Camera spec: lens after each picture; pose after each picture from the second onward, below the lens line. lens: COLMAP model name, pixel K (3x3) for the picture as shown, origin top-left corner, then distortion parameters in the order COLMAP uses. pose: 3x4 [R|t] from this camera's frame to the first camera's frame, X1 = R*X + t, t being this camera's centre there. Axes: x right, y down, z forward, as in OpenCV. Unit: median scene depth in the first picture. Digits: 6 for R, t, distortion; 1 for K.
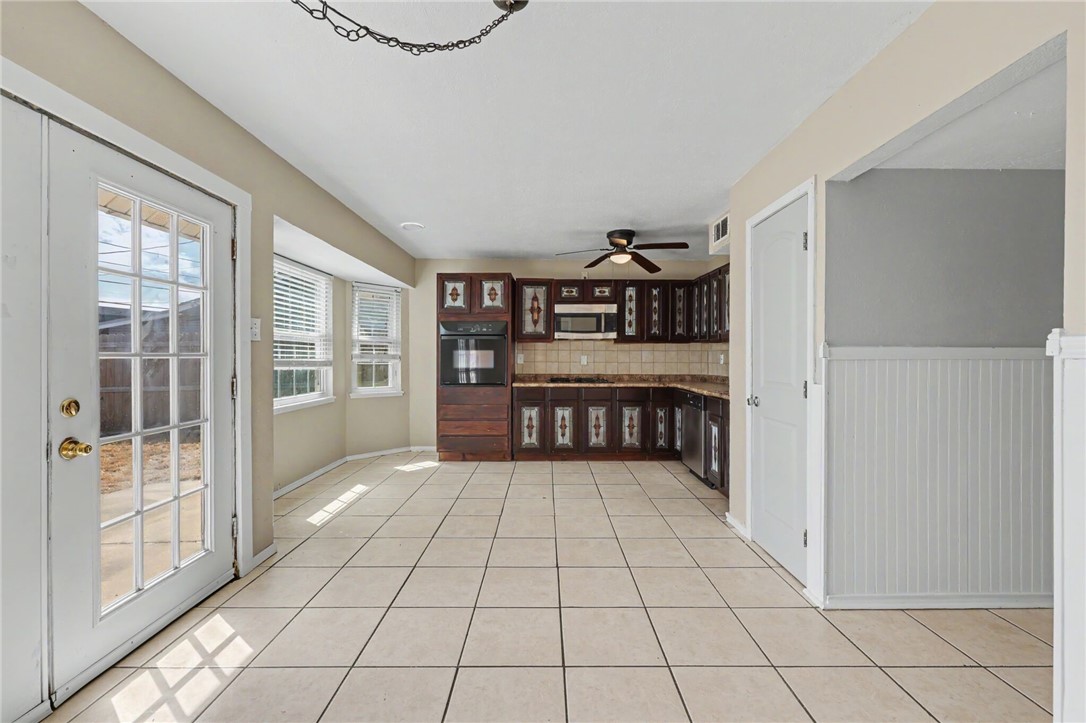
lens RADIAL K [[429.8, 0, 546.9], [0, 429.8, 357.9], [0, 0, 1]] dist [0.000064, -0.000095]
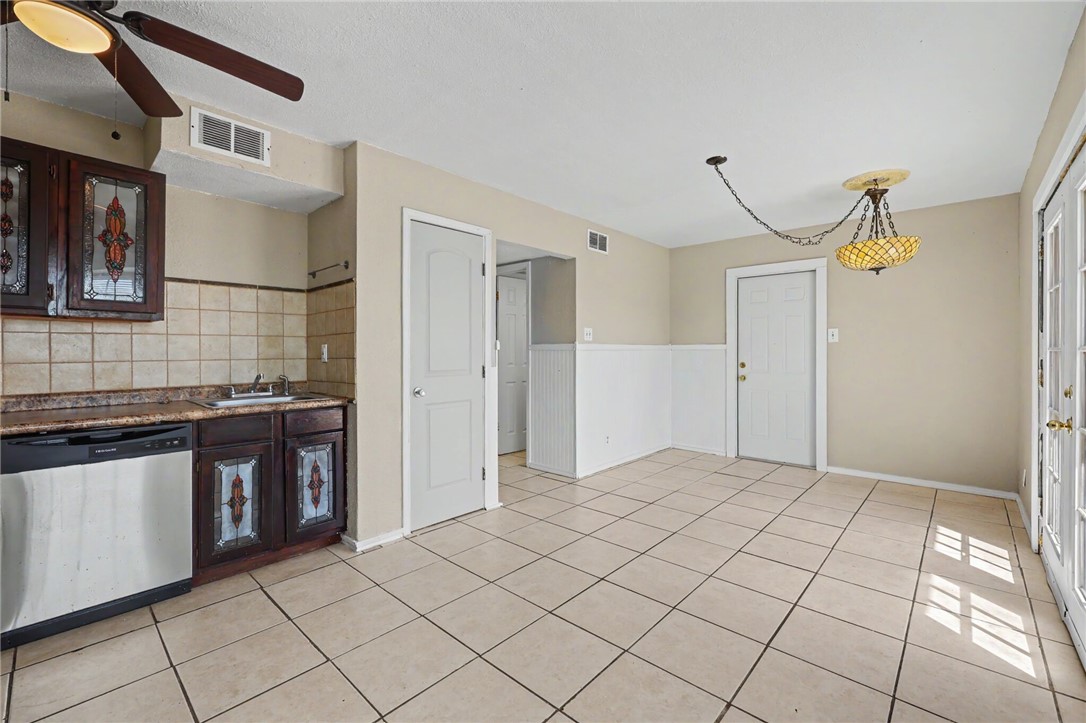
lens RADIAL K [[464.8, 0, 549.1], [0, 464.8, 351.5], [0, 0, 1]] dist [0.003118, 0.000409]
pose [[-0.736962, -0.002438, 0.675930, -0.623097], [0.001448, 0.999986, 0.005185, -0.001533], [-0.675933, 0.004800, -0.736948, 2.009367]]
